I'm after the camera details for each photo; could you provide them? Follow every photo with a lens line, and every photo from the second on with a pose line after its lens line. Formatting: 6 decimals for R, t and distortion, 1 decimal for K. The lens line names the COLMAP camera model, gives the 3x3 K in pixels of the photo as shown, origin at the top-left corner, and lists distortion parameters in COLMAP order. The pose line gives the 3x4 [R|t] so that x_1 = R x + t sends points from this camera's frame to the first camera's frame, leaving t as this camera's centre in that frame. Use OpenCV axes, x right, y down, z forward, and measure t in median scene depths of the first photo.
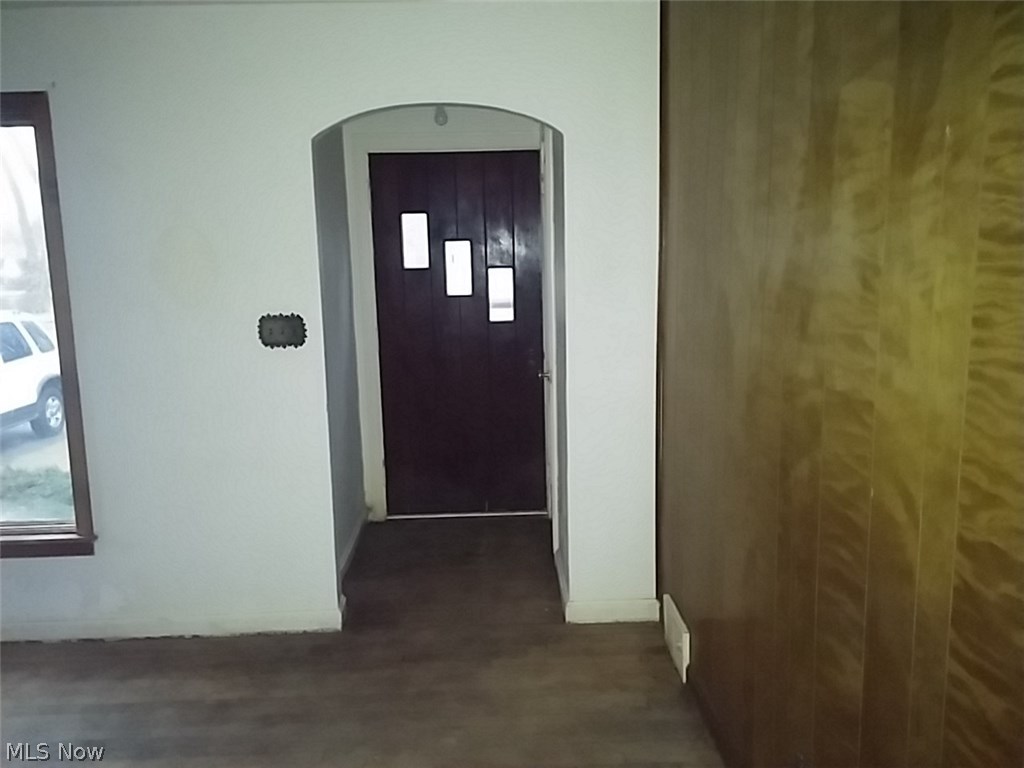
lens RADIAL K [[867.2, 0, 512.0], [0, 867.2, 384.0], [0, 0, 1]] dist [0.005263, -0.002139]
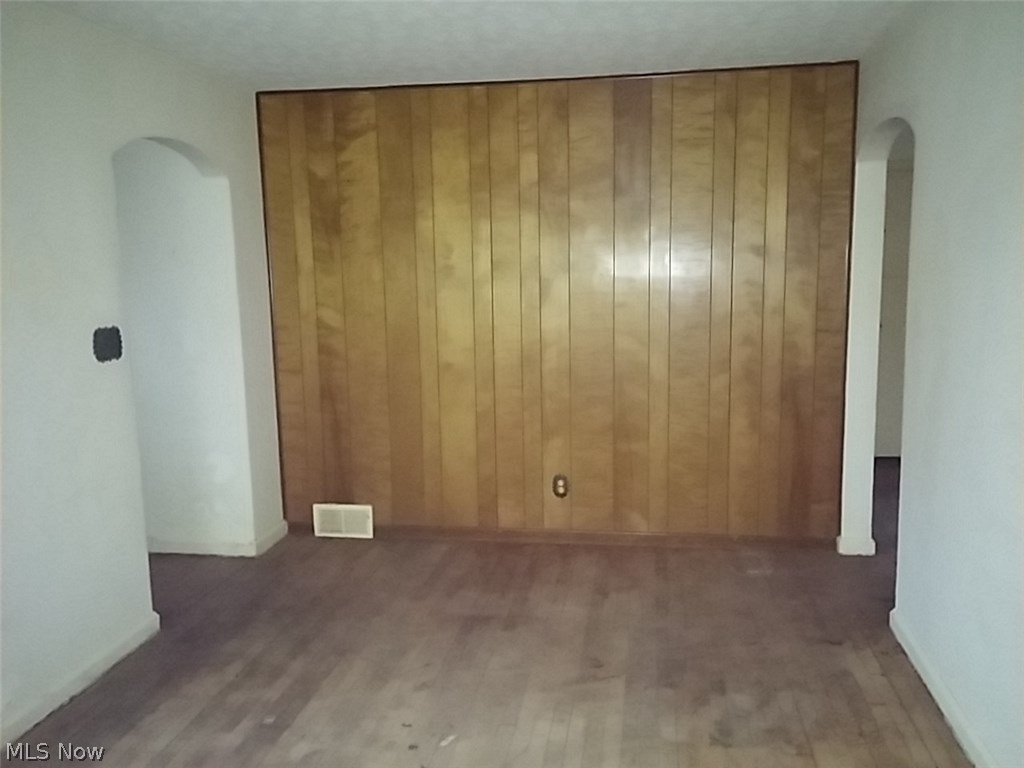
lens RADIAL K [[867.2, 0, 512.0], [0, 867.2, 384.0], [0, 0, 1]] dist [0.005263, -0.002139]
pose [[0.195506, -0.123720, 0.972867, -1.148552], [0.172838, 0.980830, 0.089999, -0.025753], [-0.965352, 0.150553, 0.213142, 0.348362]]
